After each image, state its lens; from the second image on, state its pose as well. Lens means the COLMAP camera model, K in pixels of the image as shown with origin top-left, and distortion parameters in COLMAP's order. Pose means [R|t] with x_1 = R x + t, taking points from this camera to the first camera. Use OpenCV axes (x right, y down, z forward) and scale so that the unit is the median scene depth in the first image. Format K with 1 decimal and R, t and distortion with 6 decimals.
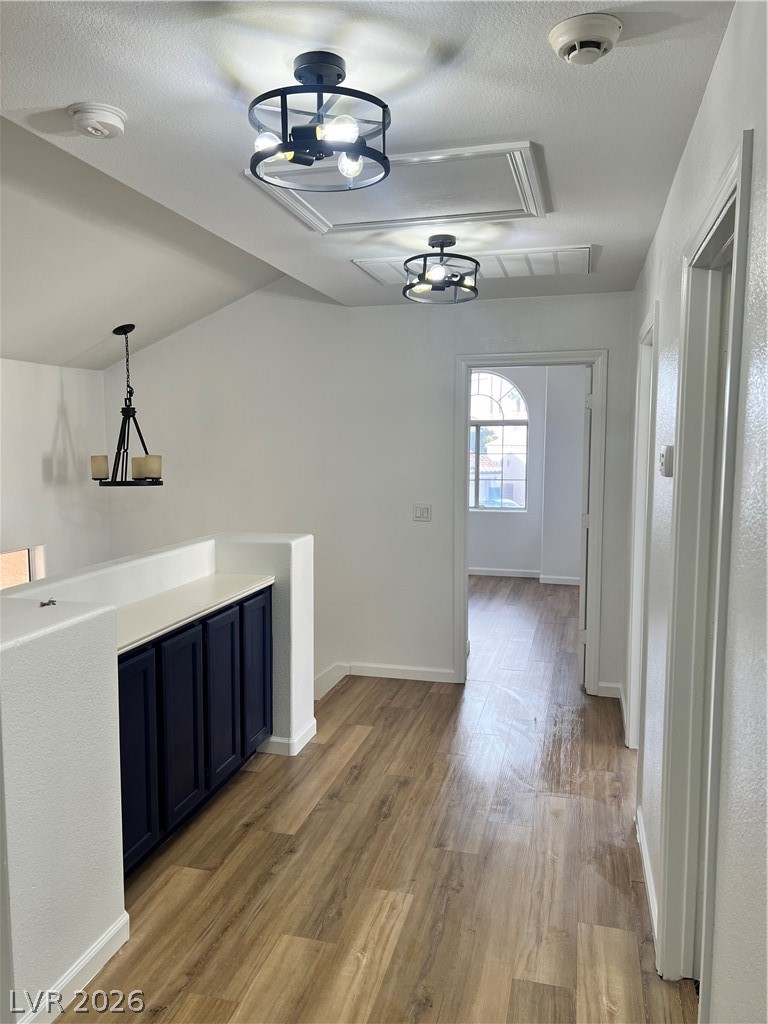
lens RADIAL K [[767.6, 0, 367.0], [0, 767.6, 514.4], [0, 0, 1]] dist [0.059462, -0.059323]
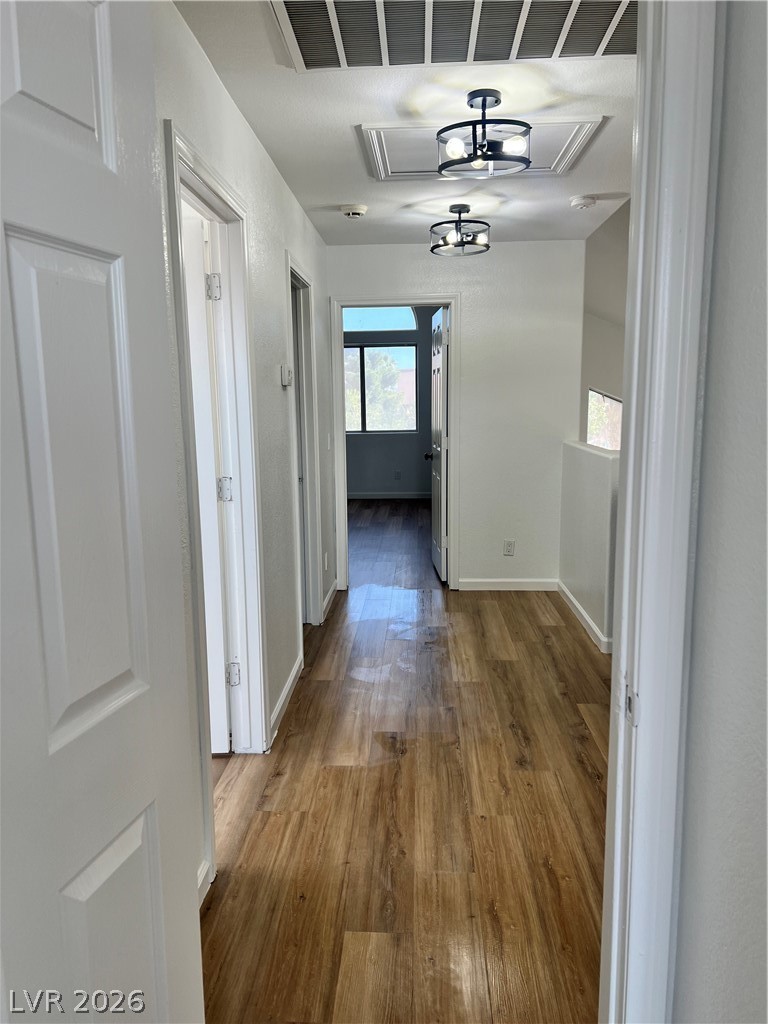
lens RADIAL K [[767.6, 0, 379.1], [0, 767.6, 512.3], [0, 0, 1]] dist [0.059462, -0.059323]
pose [[-0.975464, 0.049002, -0.214637, 0.469820], [-0.005242, 0.969470, 0.245154, -0.154308], [0.220097, 0.240264, -0.945426, 2.172341]]
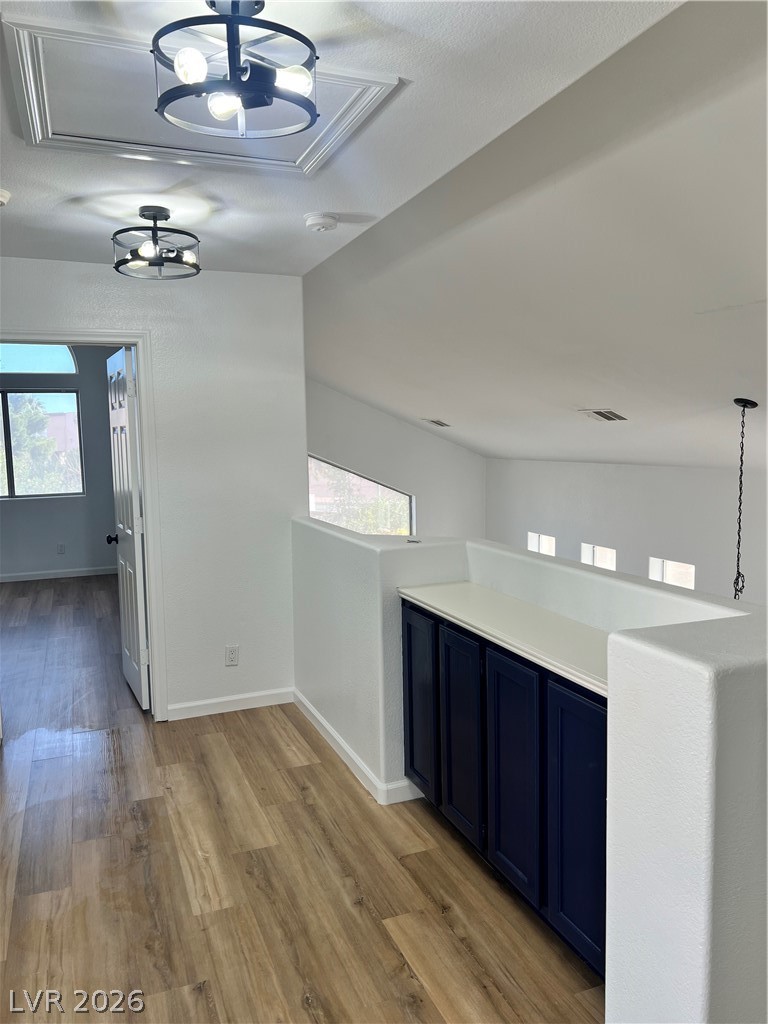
lens RADIAL K [[767.6, 0, 375.0], [0, 767.6, 512.5], [0, 0, 1]] dist [0.059462, -0.059323]
pose [[-0.798811, 0.077727, -0.596540, 0.393266], [-0.038710, 0.982922, 0.179906, -0.155026], [0.600335, 0.166803, -0.782160, 1.726530]]
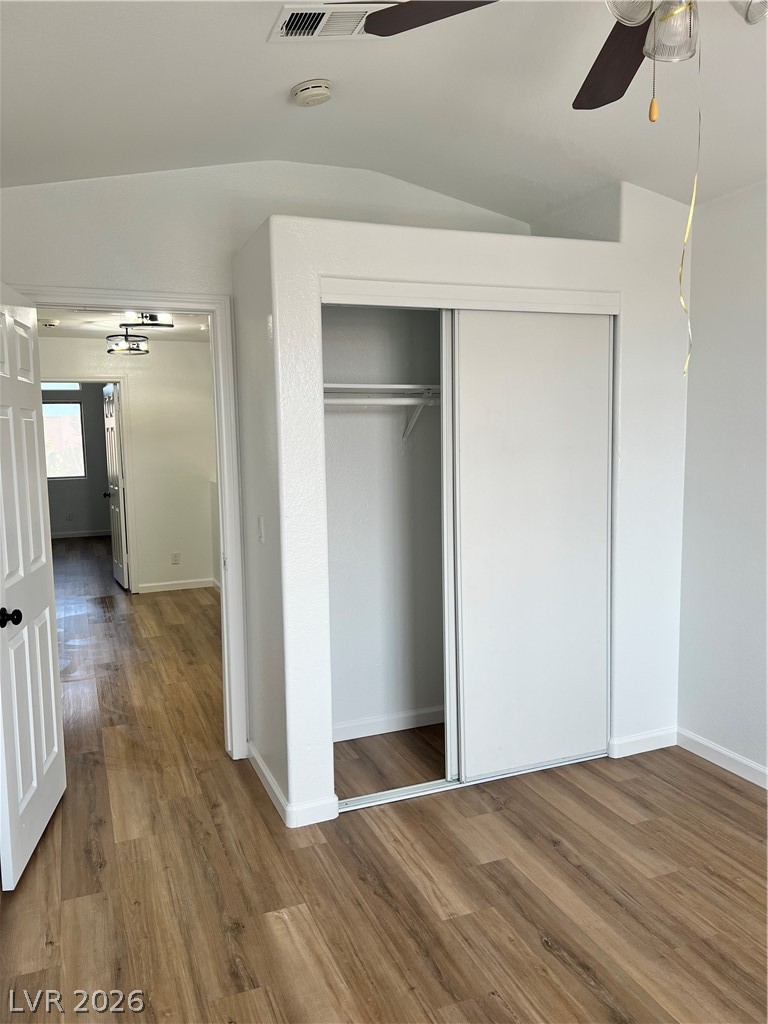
lens RADIAL K [[767.6, 0, 384.4], [0, 767.6, 511.8], [0, 0, 1]] dist [0.059462, -0.059323]
pose [[-0.787679, 0.081309, -0.610697, 0.797863], [-0.037577, 0.983067, 0.179354, -0.261507], [0.614939, 0.164221, -0.771286, 2.938195]]
